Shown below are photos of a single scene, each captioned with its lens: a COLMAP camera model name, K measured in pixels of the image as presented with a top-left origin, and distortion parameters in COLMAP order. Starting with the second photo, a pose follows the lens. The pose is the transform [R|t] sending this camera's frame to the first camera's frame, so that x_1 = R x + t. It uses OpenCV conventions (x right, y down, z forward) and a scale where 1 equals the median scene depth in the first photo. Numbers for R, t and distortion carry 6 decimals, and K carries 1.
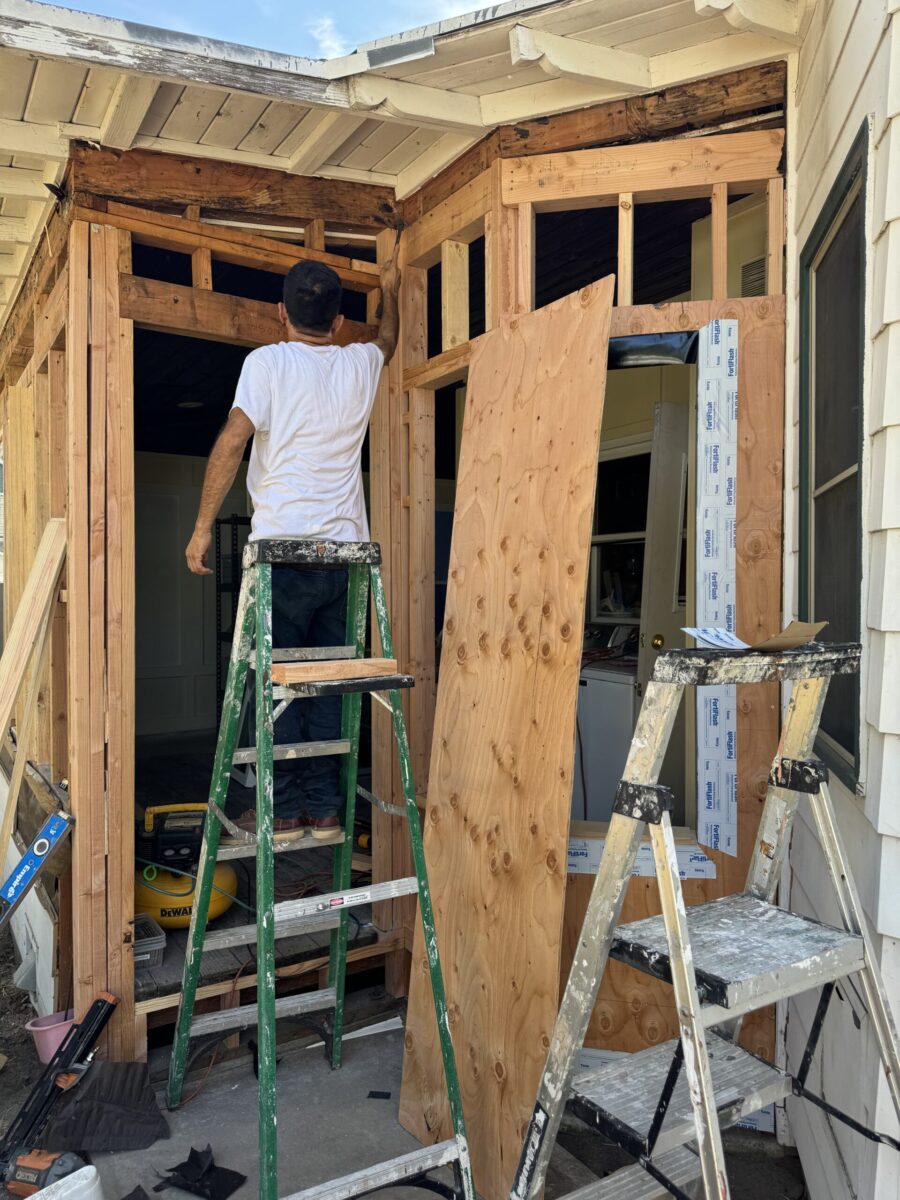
lens RADIAL K [[860.5, 0, 450.0], [0, 860.5, 600.0], [0, 0, 1]] dist [-0.002933, 0.003178]
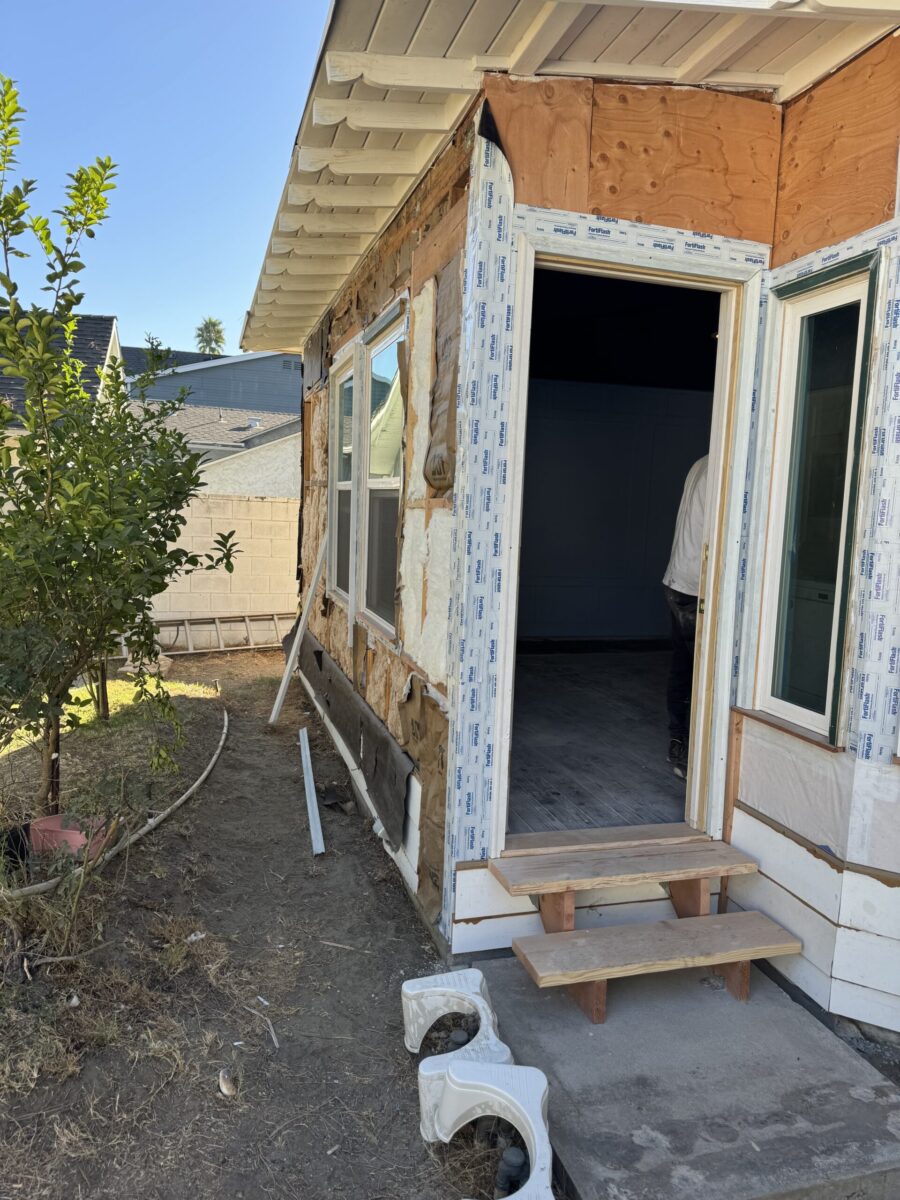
lens RADIAL K [[860.5, 0, 450.0], [0, 860.5, 600.0], [0, 0, 1]] dist [-0.002933, 0.003178]
pose [[0.958964, 0.066551, -0.275607, -0.147901], [-0.042350, 0.994779, 0.092856, 0.022466], [0.280348, -0.077373, 0.956775, -0.090376]]
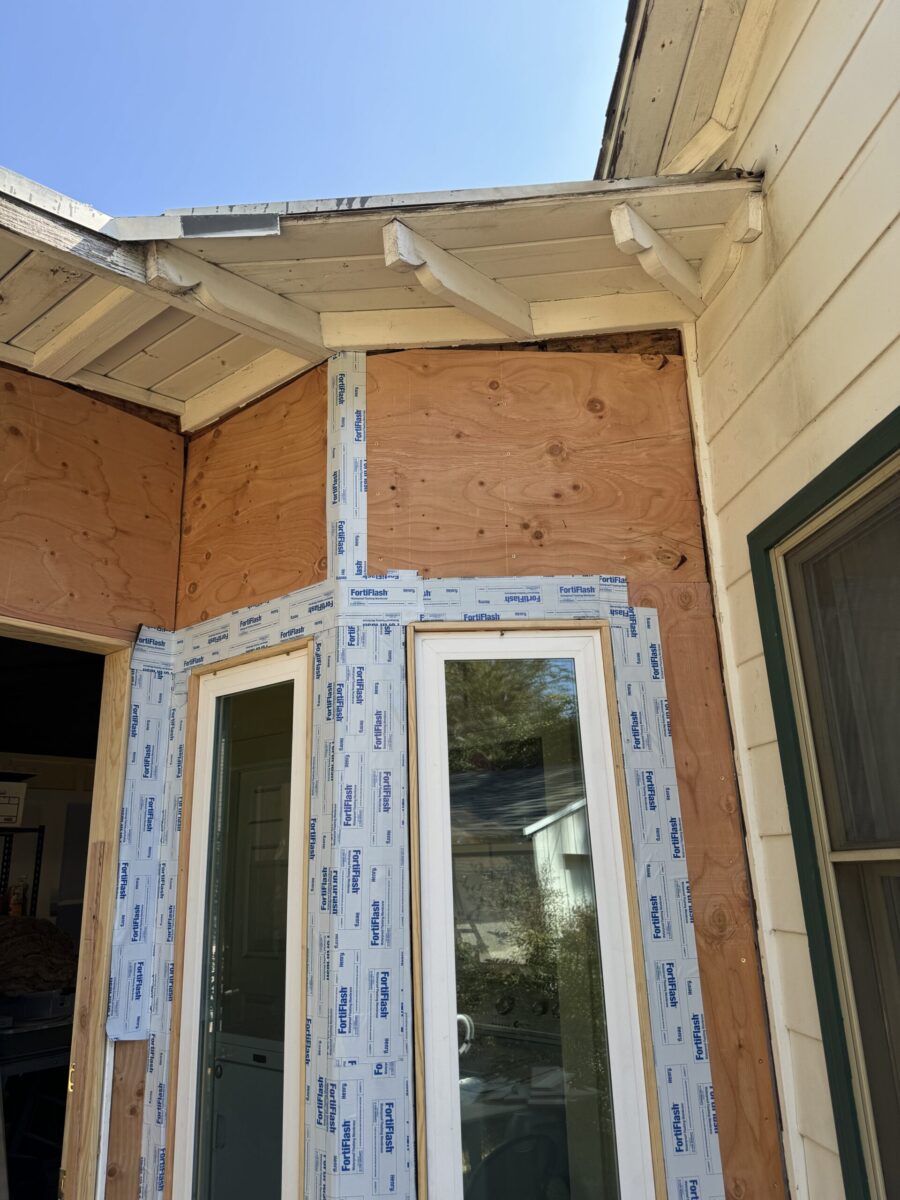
lens RADIAL K [[849.5, 0, 455.1], [0, 849.5, 607.1], [0, 0, 1]] dist [0.142902, -0.241766]
pose [[0.945336, 0.063618, 0.319831, -0.087206], [0.037174, 0.953369, -0.299510, -0.101521], [-0.323971, 0.295027, 0.898889, 0.361678]]
